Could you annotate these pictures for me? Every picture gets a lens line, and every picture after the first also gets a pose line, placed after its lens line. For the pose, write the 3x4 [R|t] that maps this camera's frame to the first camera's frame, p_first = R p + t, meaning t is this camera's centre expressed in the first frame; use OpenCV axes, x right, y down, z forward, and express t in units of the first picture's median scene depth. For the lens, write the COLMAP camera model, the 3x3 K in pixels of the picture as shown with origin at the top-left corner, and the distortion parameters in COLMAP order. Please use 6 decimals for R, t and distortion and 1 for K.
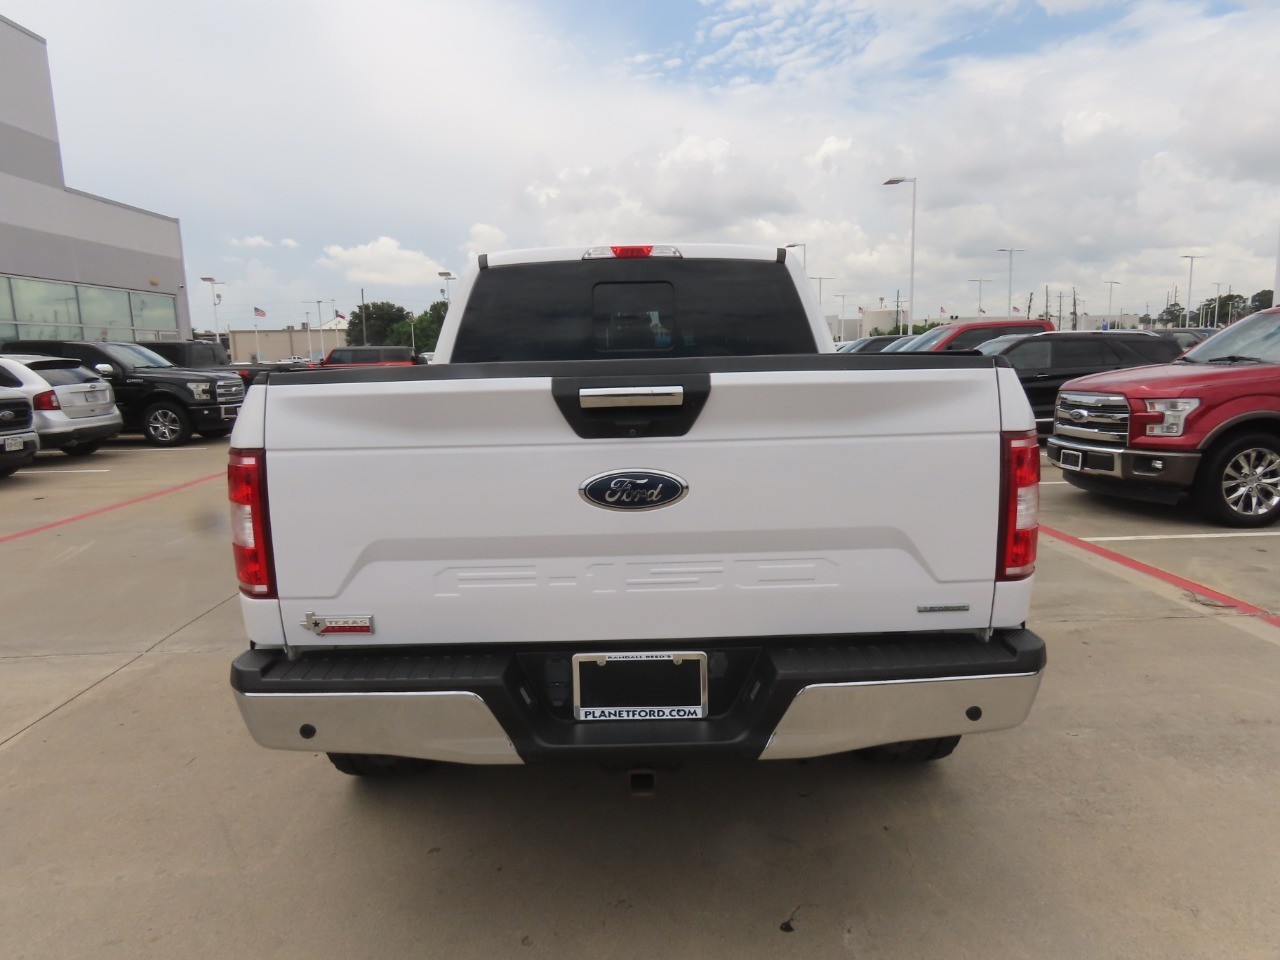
lens RADIAL K [[810.9, 0, 640.0], [0, 810.9, 477.7], [0, 0, 1]] dist [-0.002690, -0.001355]
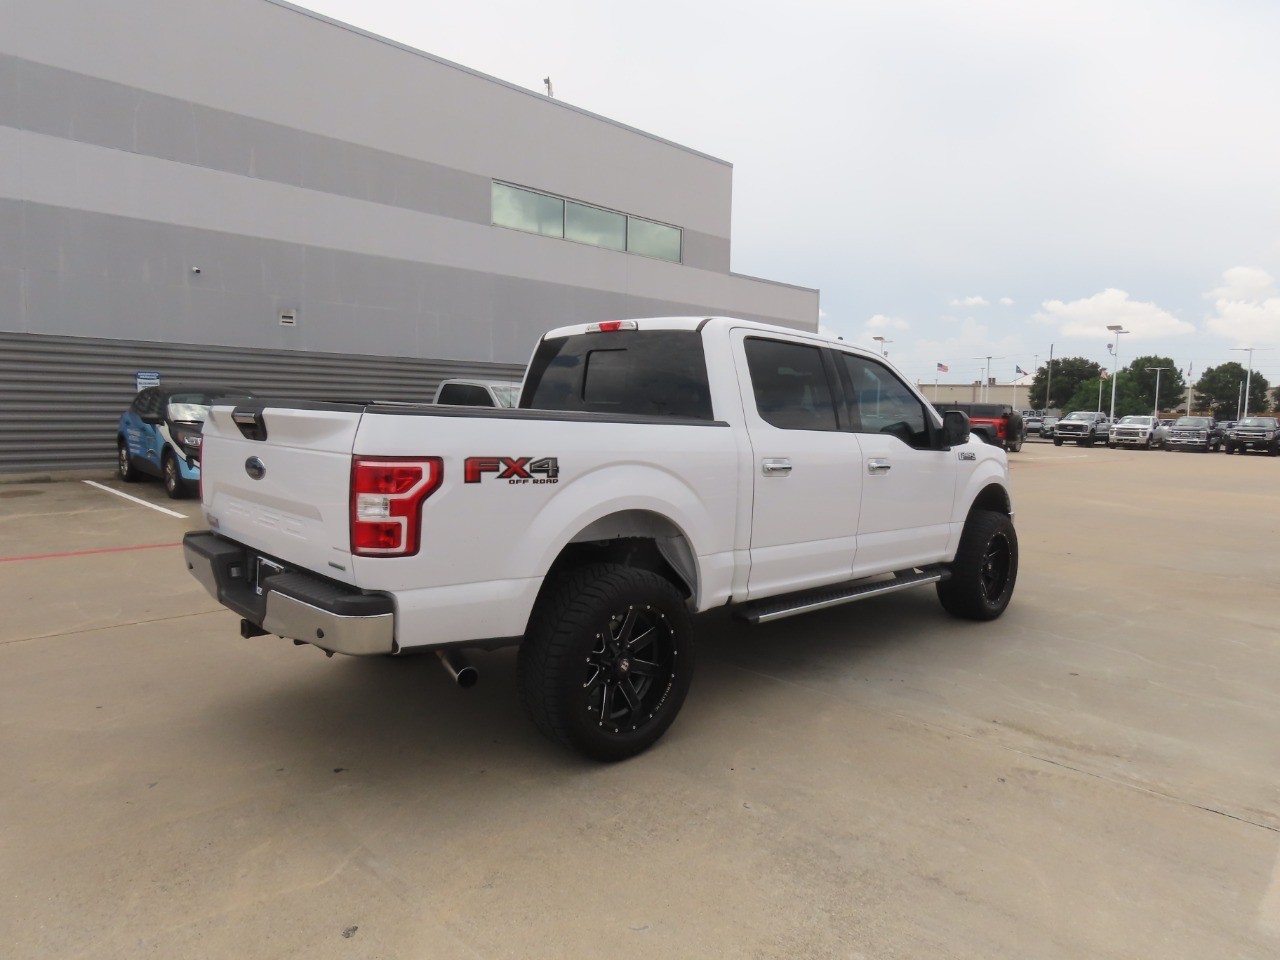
lens RADIAL K [[806.7, 0, 645.9], [0, 806.7, 477.1], [0, 0, 1]] dist [-0.003095, -0.002219]
pose [[0.692293, 0.102008, -0.714370, 0.224442], [-0.149177, 0.988805, -0.003371, -0.010669], [0.706029, 0.108902, 0.699760, 0.039032]]
